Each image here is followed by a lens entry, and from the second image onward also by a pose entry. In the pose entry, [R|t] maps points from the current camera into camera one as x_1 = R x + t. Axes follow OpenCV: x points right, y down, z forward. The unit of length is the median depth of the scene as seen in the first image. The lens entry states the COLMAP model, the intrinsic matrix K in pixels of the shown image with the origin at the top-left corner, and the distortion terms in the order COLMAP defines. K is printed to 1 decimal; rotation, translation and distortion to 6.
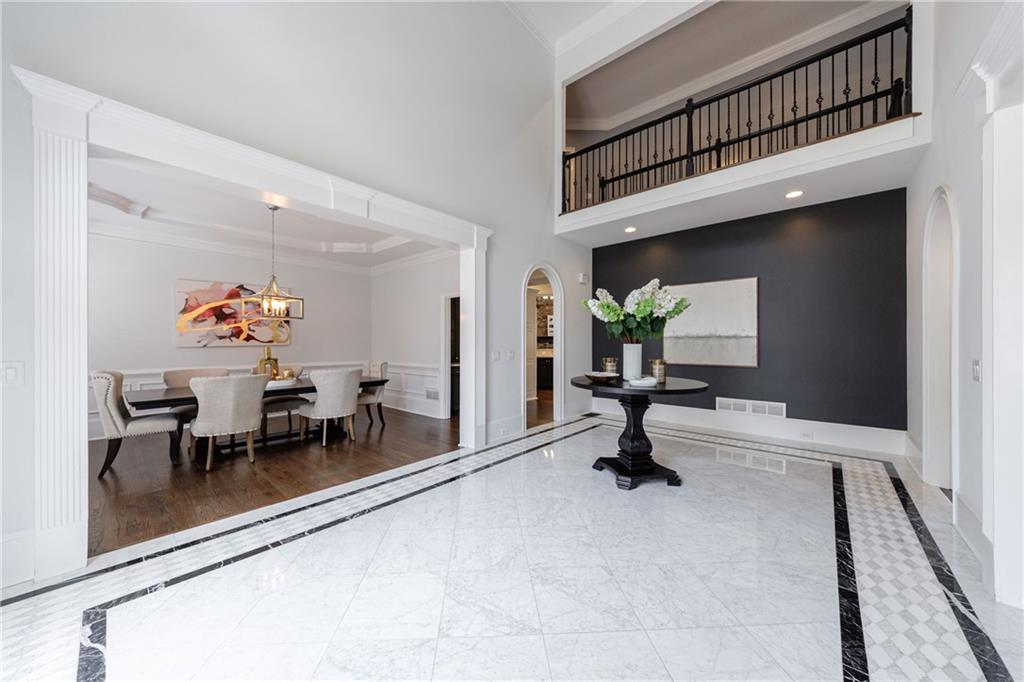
lens RADIAL K [[358.0, 0, 510.4], [0, 358.0, 341.1], [0, 0, 1]] dist [-0.007132, 0.000163]
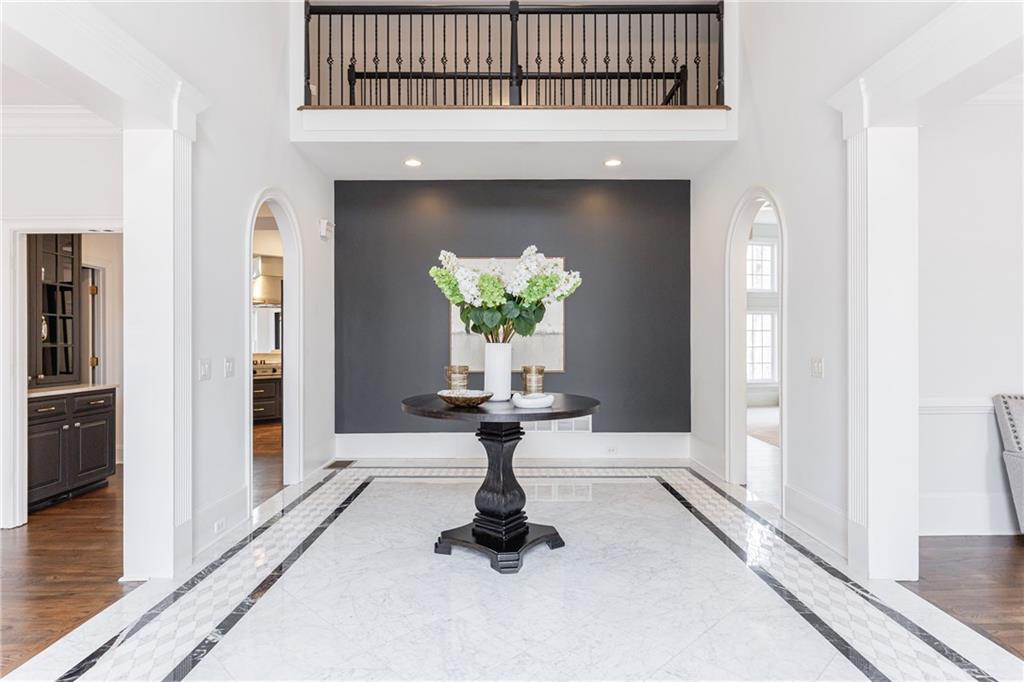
lens RADIAL K [[548.3, 0, 511.8], [0, 548.3, 343.2], [0, 0, 1]] dist [-0.008391, 0.000260]
pose [[0.743767, -0.001299, 0.668437, -0.232975], [-0.003110, 0.999981, 0.005403, 0.002526], [-0.668432, -0.006098, 0.743749, 0.202285]]
